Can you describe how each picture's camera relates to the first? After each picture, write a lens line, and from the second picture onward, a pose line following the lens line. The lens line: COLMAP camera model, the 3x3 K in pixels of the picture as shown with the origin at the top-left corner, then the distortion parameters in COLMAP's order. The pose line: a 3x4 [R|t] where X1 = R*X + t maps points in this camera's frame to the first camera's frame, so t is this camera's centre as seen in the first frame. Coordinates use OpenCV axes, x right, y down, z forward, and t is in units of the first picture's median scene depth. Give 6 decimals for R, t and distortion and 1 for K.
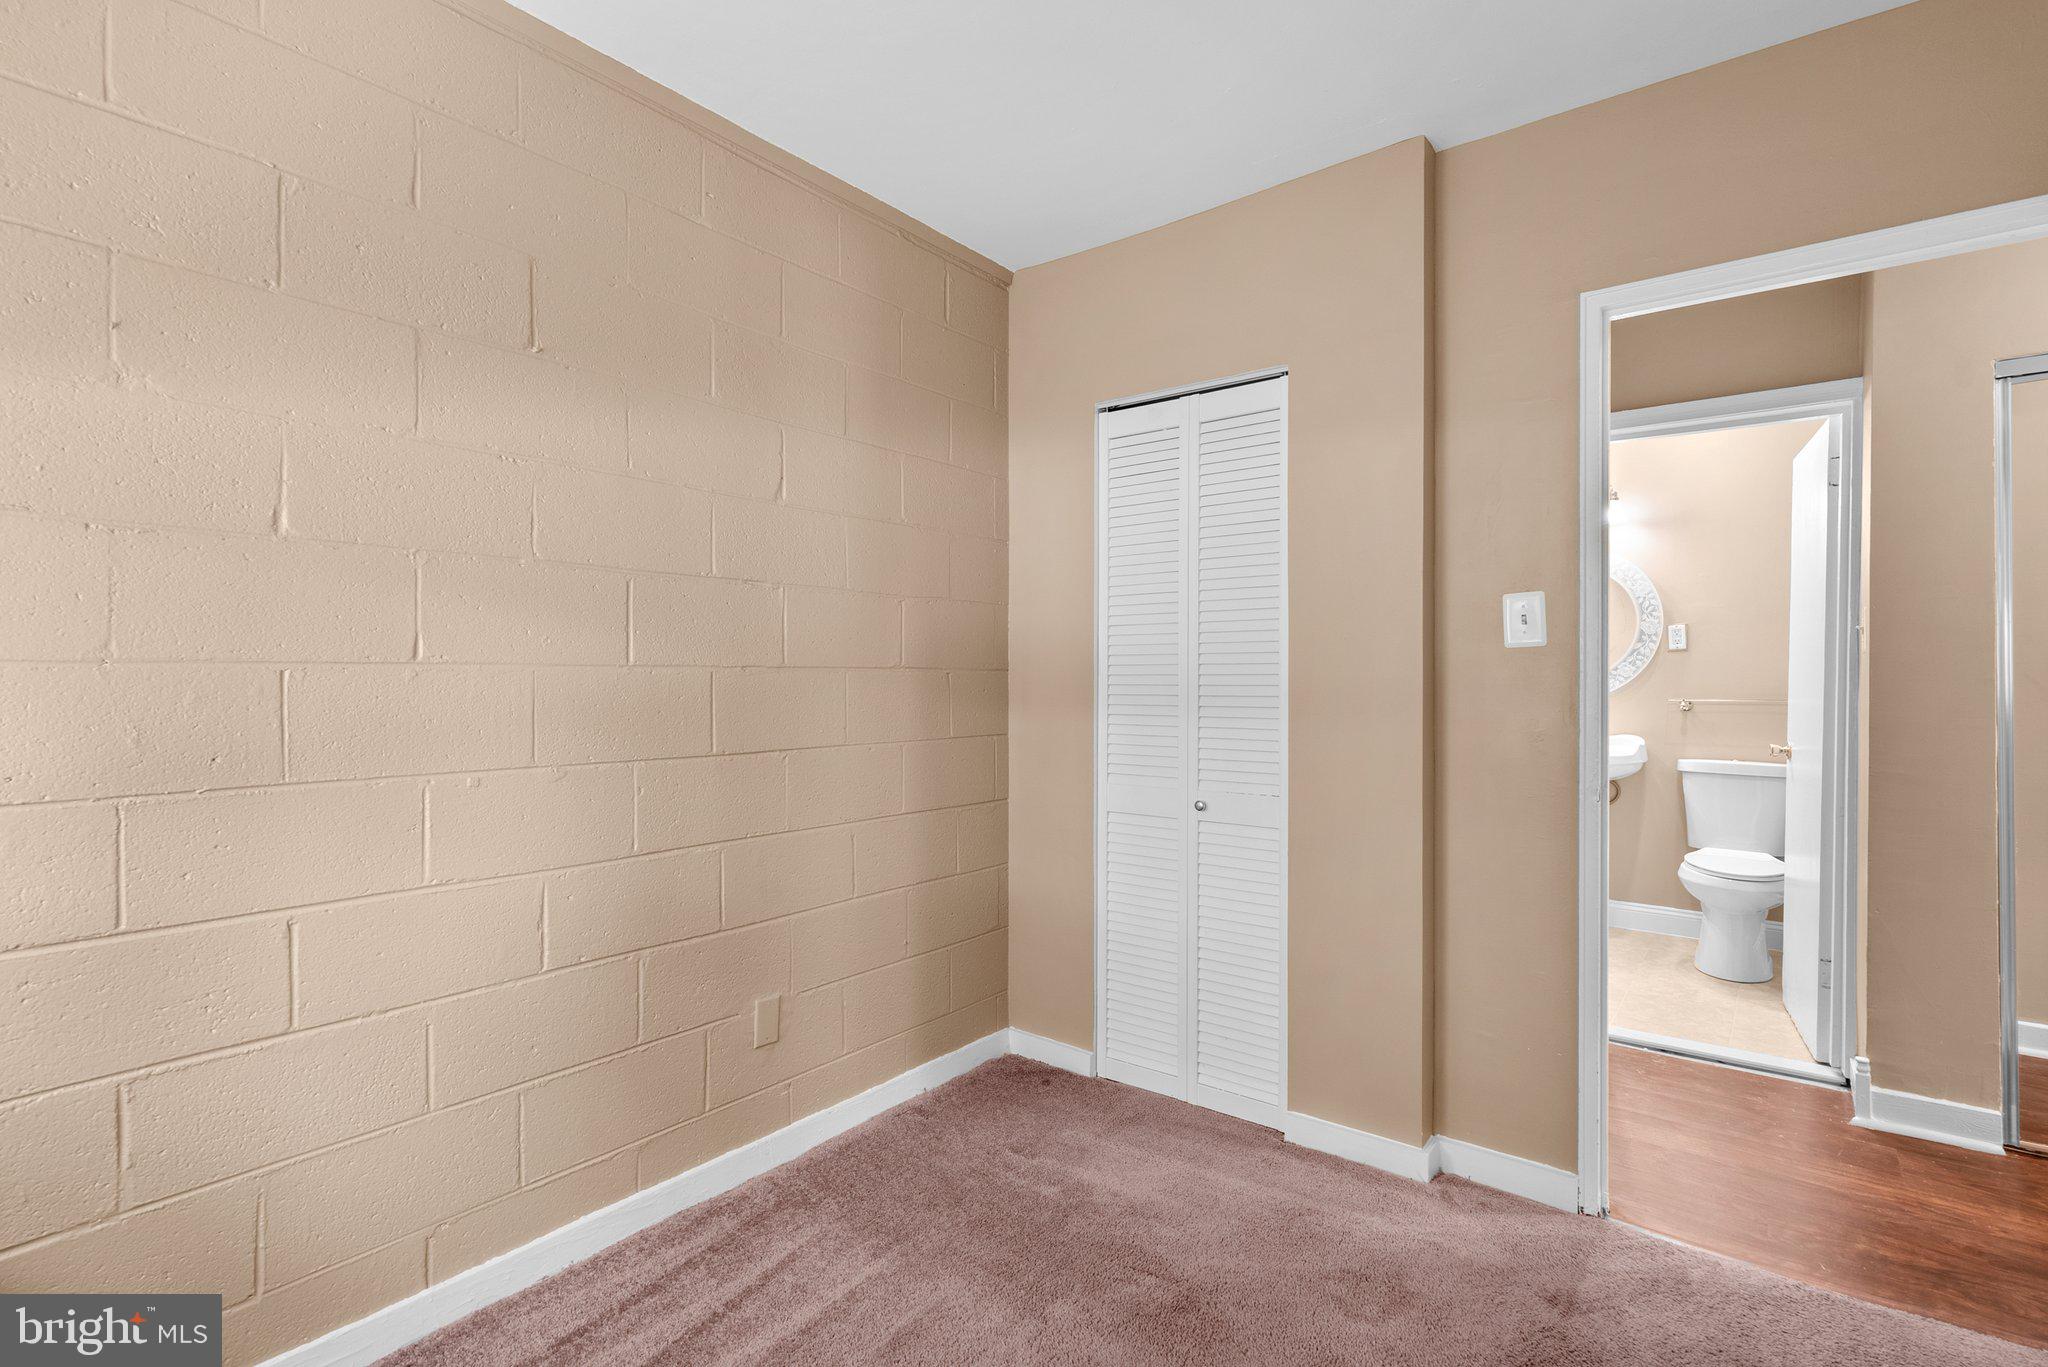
lens RADIAL K [[954.7, 0, 1038.0], [0, 954.7, 692.7], [0, 0, 1]] dist [-0.003166, 0.001896]
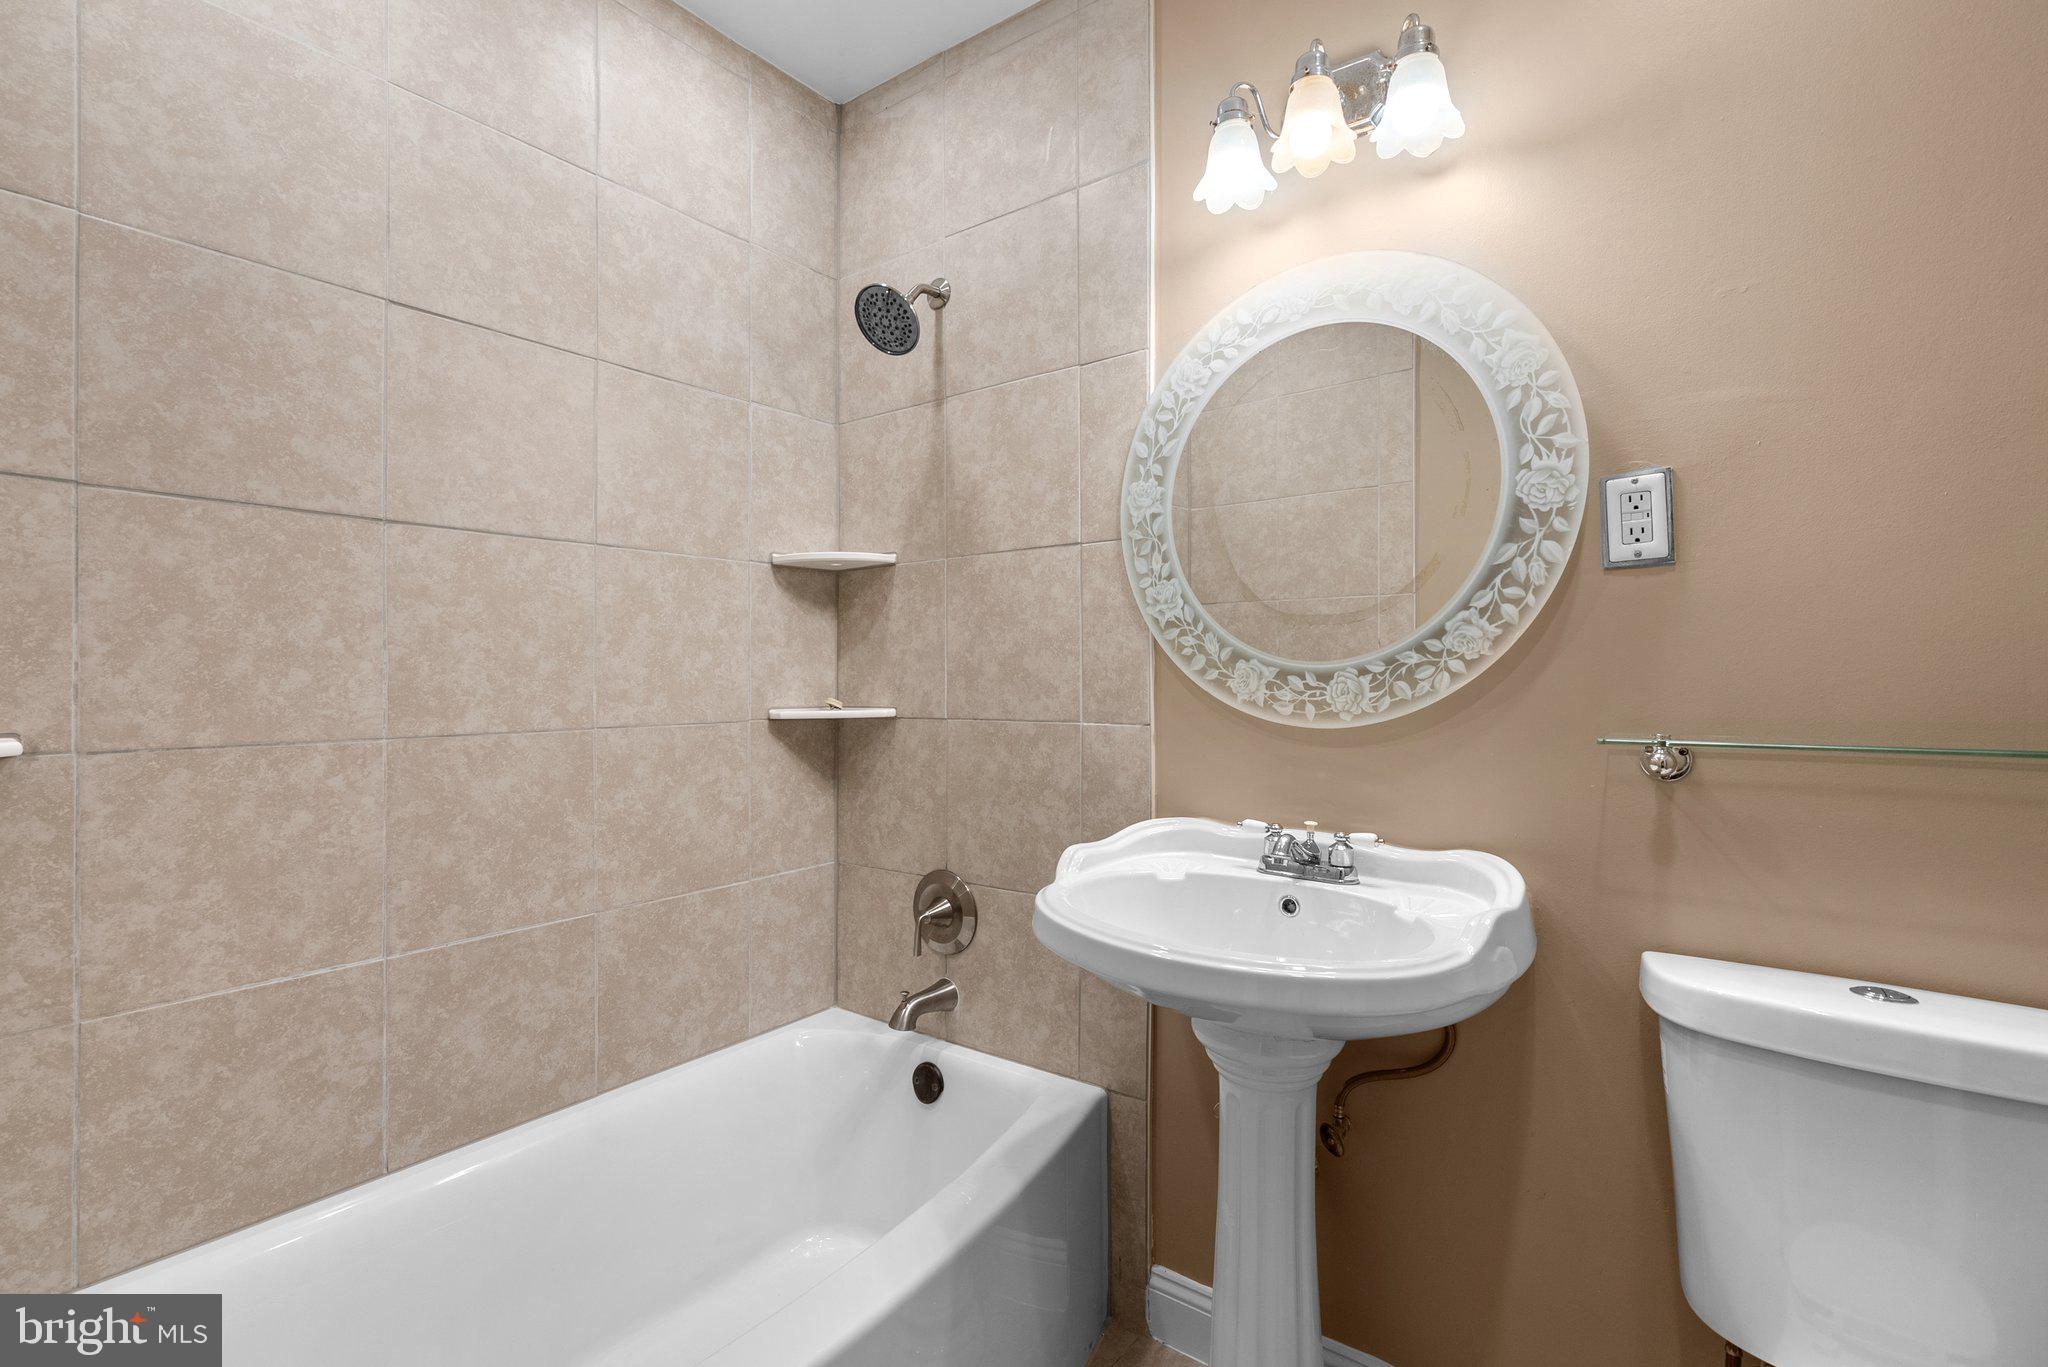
lens RADIAL K [[954.7, 0, 1033.0], [0, 954.7, 687.4], [0, 0, 1]] dist [-0.003166, 0.001896]
pose [[0.999845, -0.001449, 0.017527, 0.467151], [0.001671, 0.999919, -0.012612, -0.004185], [-0.017507, 0.012640, 0.999767, 0.693015]]
